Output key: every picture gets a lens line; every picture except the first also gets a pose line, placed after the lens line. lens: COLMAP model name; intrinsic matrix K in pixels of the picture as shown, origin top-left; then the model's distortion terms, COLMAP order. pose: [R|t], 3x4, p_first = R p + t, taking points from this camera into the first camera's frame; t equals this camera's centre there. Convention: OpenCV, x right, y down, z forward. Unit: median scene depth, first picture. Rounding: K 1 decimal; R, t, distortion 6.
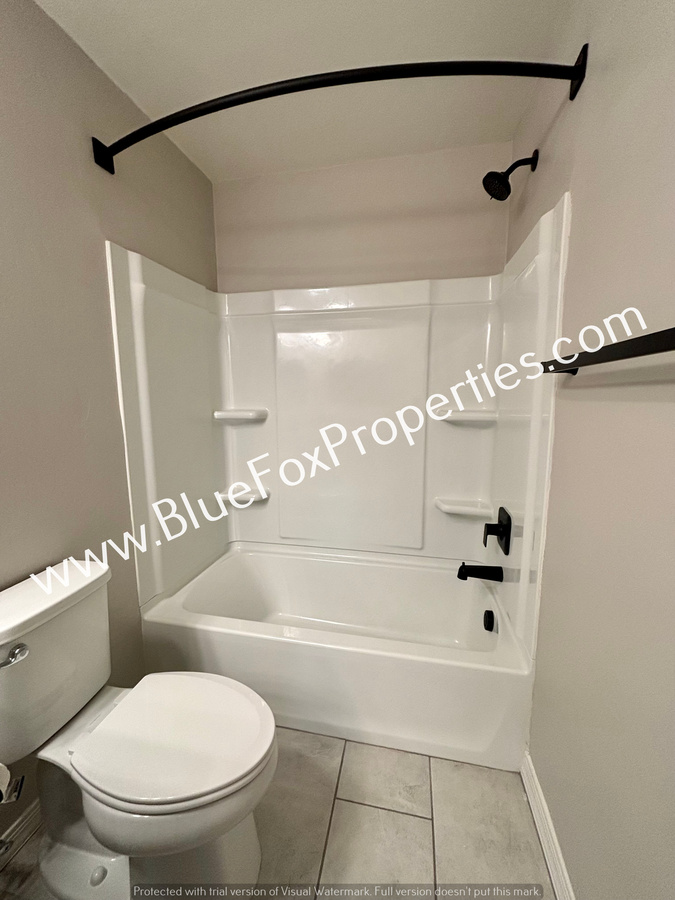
lens RADIAL K [[365.9, 0, 335.7], [0, 365.9, 449.1], [0, 0, 1]] dist [0.017542, 0.000688]
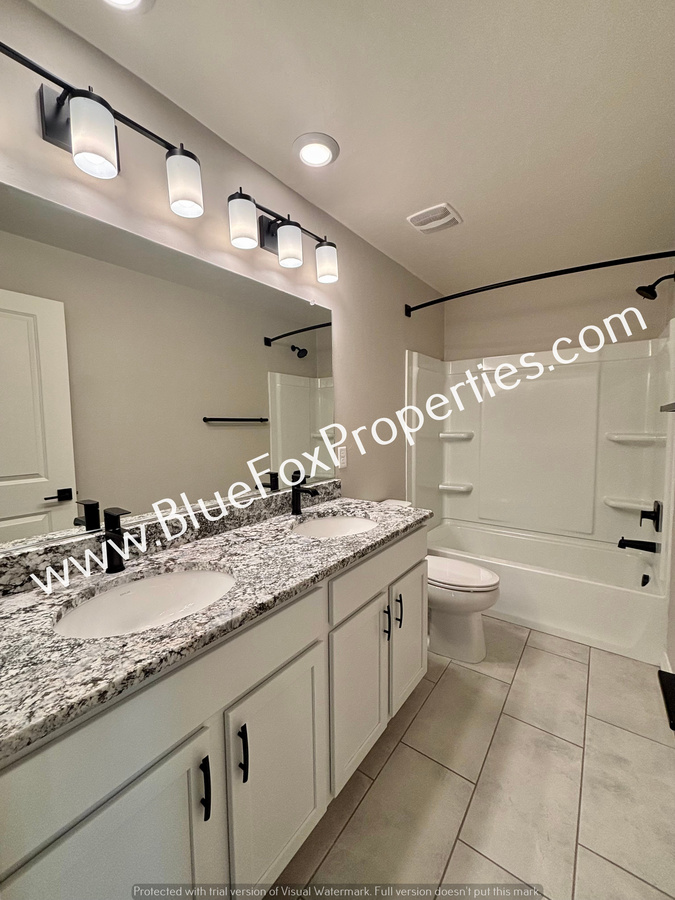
lens RADIAL K [[365.9, 0, 340.9], [0, 365.9, 448.5], [0, 0, 1]] dist [0.017542, 0.000688]
pose [[0.914155, 0.024640, -0.404615, -0.082245], [-0.054229, 0.996612, -0.061830, 0.102332], [0.401721, 0.078464, 0.912395, -0.752959]]
